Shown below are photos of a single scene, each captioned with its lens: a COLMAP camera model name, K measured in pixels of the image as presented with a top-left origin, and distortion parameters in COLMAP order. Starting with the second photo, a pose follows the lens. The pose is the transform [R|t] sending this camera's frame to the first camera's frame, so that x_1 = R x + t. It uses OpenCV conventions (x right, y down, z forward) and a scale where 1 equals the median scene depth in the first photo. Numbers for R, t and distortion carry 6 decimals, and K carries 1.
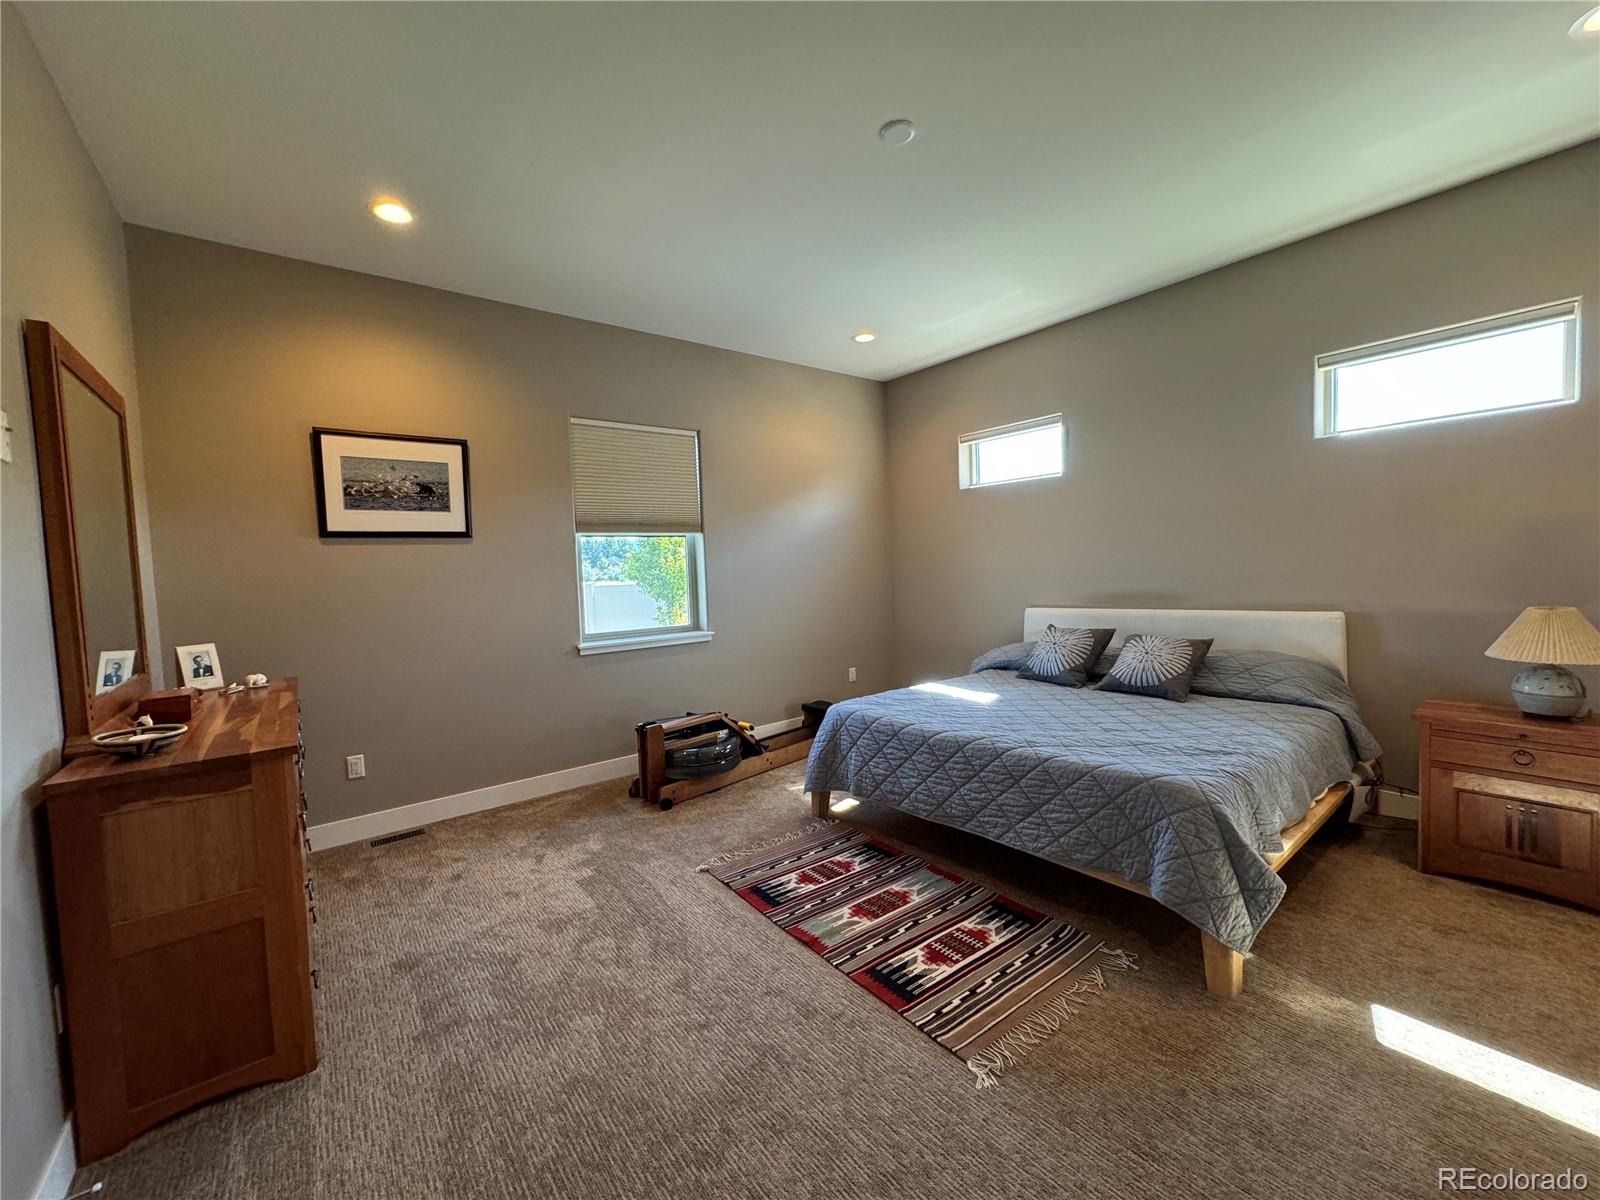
lens RADIAL K [[634.7, 0, 794.4], [0, 634.7, 601.1], [0, 0, 1]] dist [-0.002160, -0.000200]
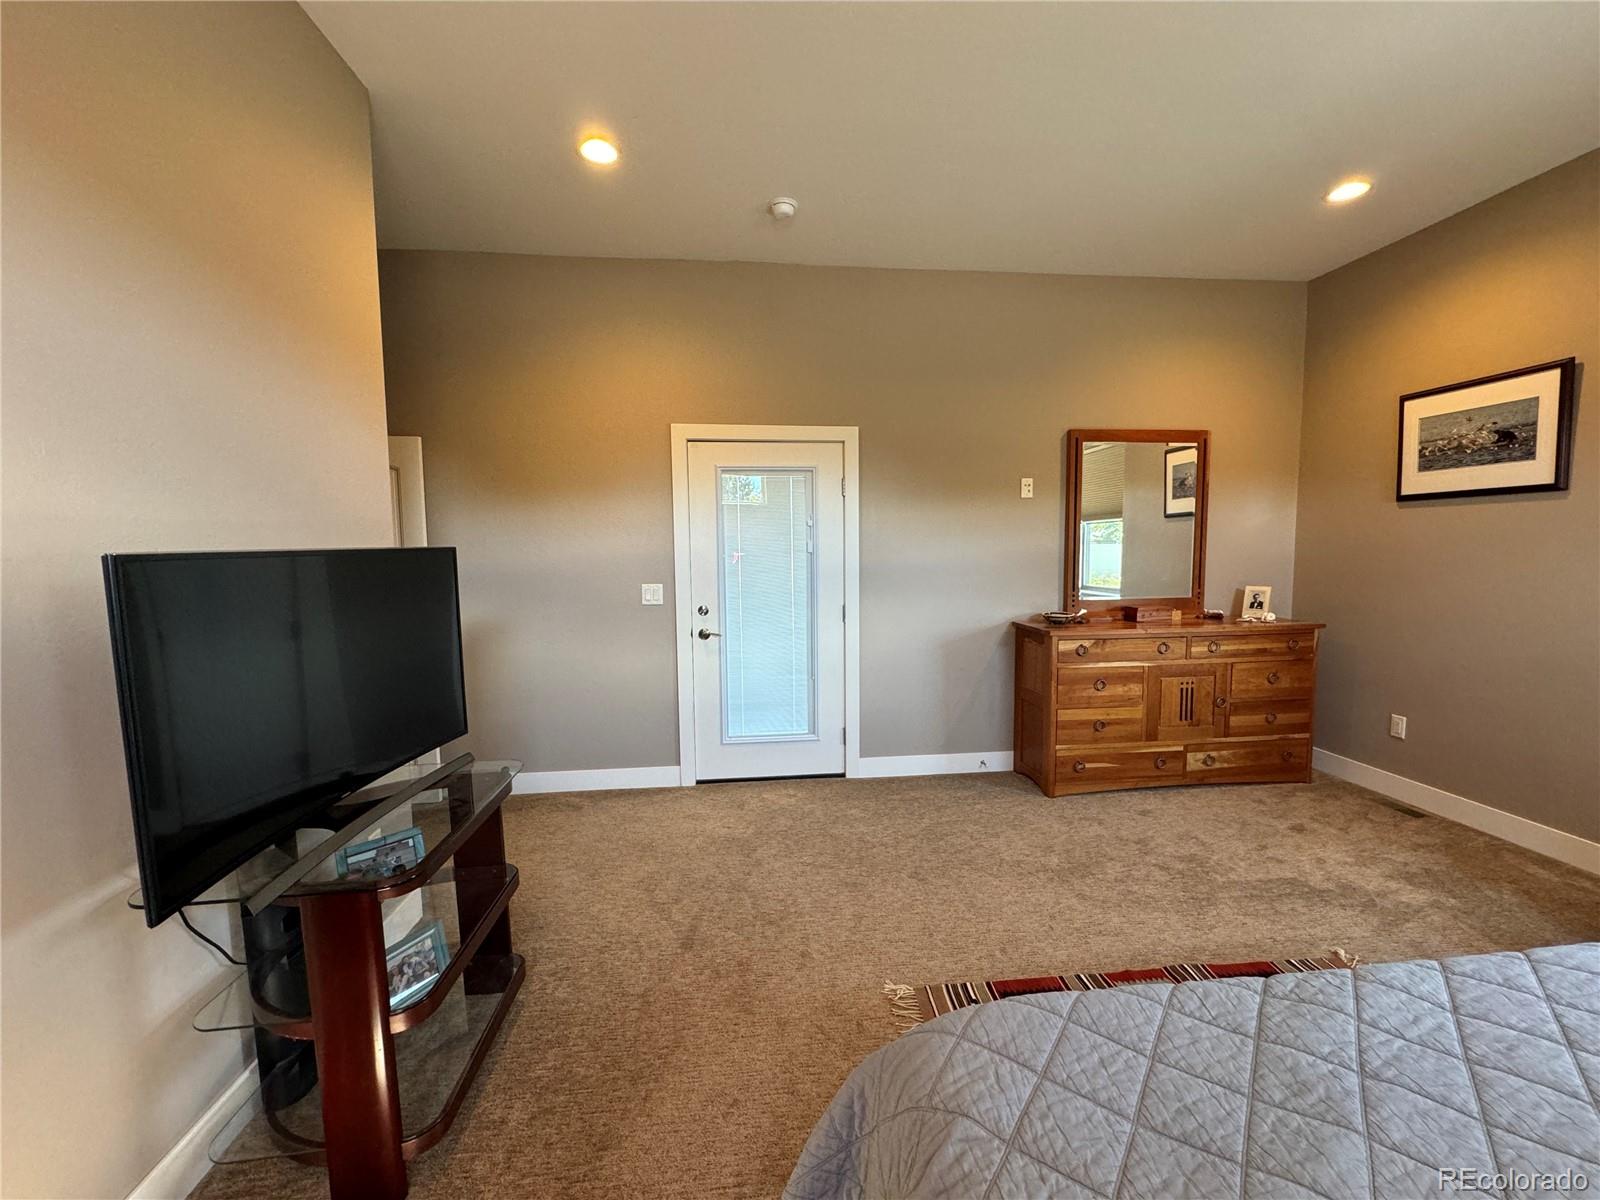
lens RADIAL K [[634.7, 0, 800.3], [0, 634.7, 601.8], [0, 0, 1]] dist [-0.002160, -0.000200]
pose [[-0.528143, 0.116239, -0.841162, 0.623944], [-0.014398, 0.989218, 0.145739, -0.069089], [0.849033, 0.089082, -0.520775, 0.665046]]
